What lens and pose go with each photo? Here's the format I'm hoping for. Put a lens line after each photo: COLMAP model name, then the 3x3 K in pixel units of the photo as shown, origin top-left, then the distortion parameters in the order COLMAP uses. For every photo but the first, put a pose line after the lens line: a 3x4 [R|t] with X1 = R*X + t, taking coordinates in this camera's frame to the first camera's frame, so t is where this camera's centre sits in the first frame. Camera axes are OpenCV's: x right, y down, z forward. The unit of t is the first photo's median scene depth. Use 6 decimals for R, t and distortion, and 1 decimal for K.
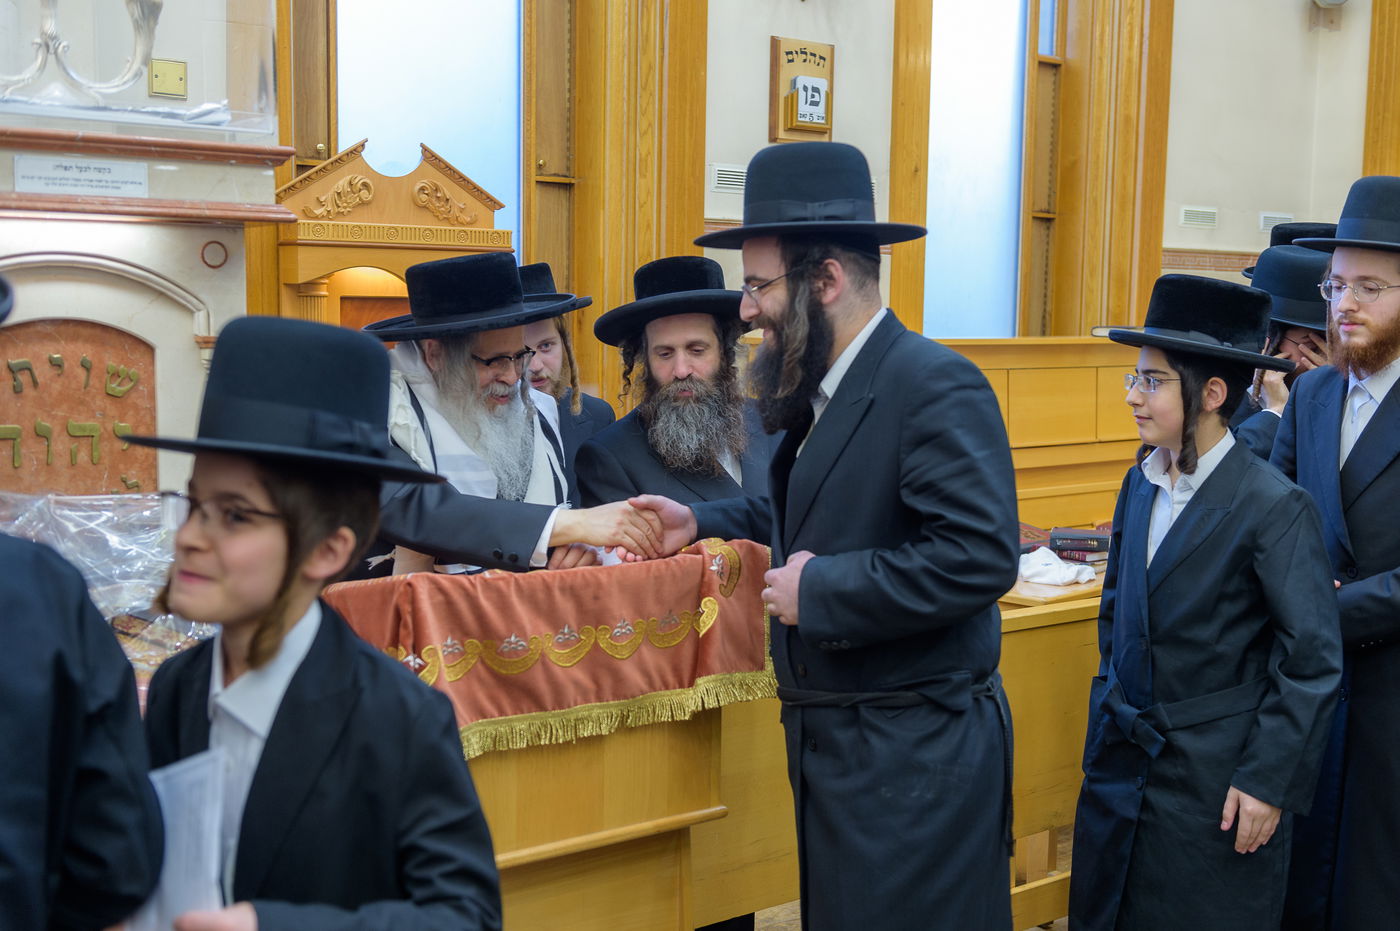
lens RADIAL K [[1566.7, 0, 699.3], [0, 1566.7, 465.0], [0, 0, 1]] dist [0.010841, 0.000000]
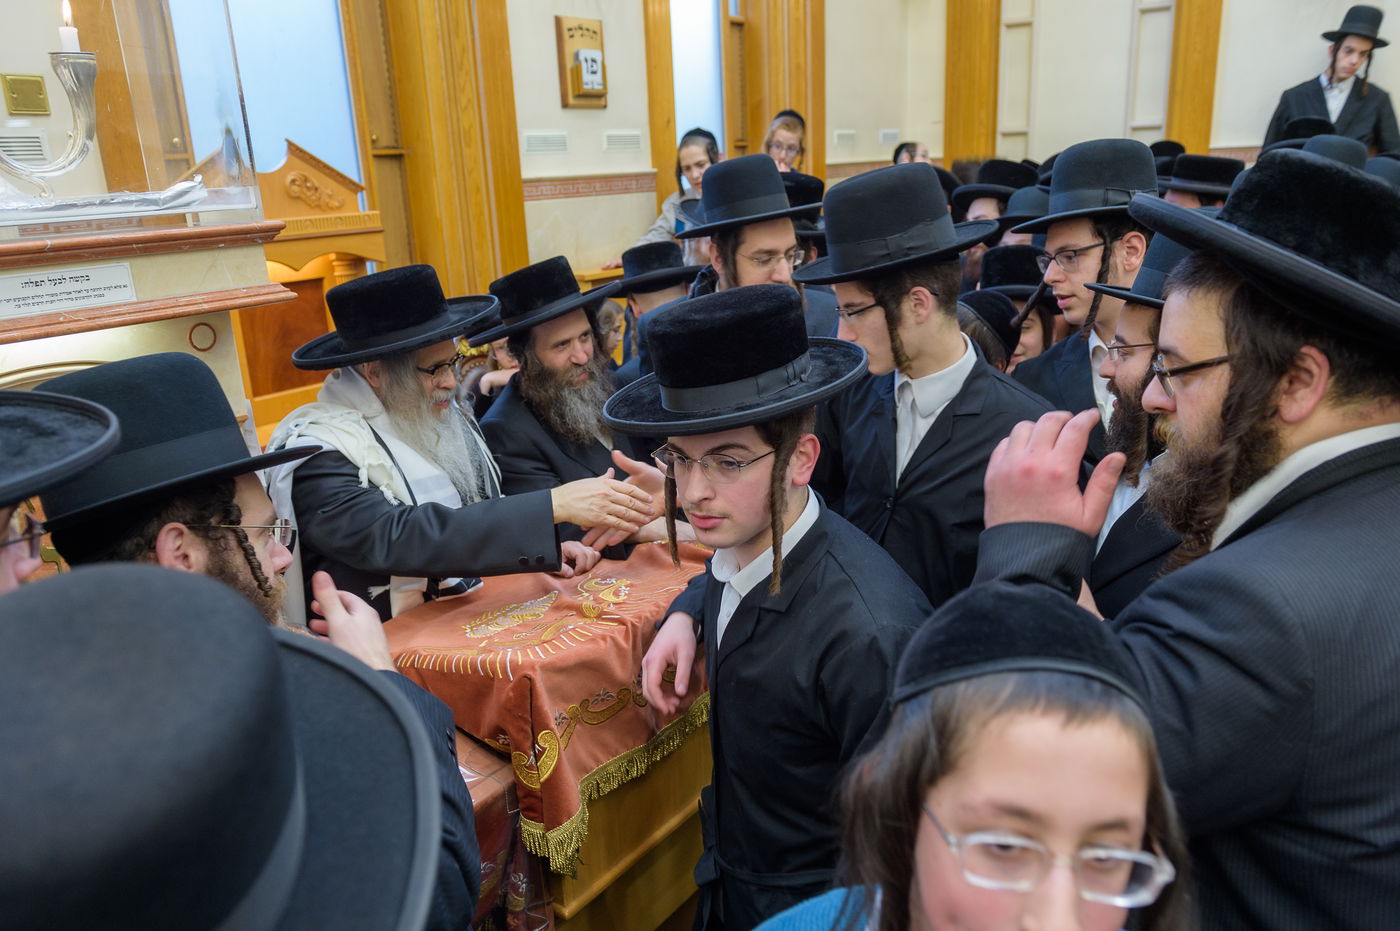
lens RADIAL K [[1047.1, 0, 701.2], [0, 1047.1, 465.8], [0, 0, 1]] dist [-0.000596, -0.000134]
pose [[0.954357, -0.137173, 0.265304, -0.109518], [0.087635, 0.977803, 0.190319, -0.083147], [-0.285522, -0.158383, 0.945194, 0.167279]]
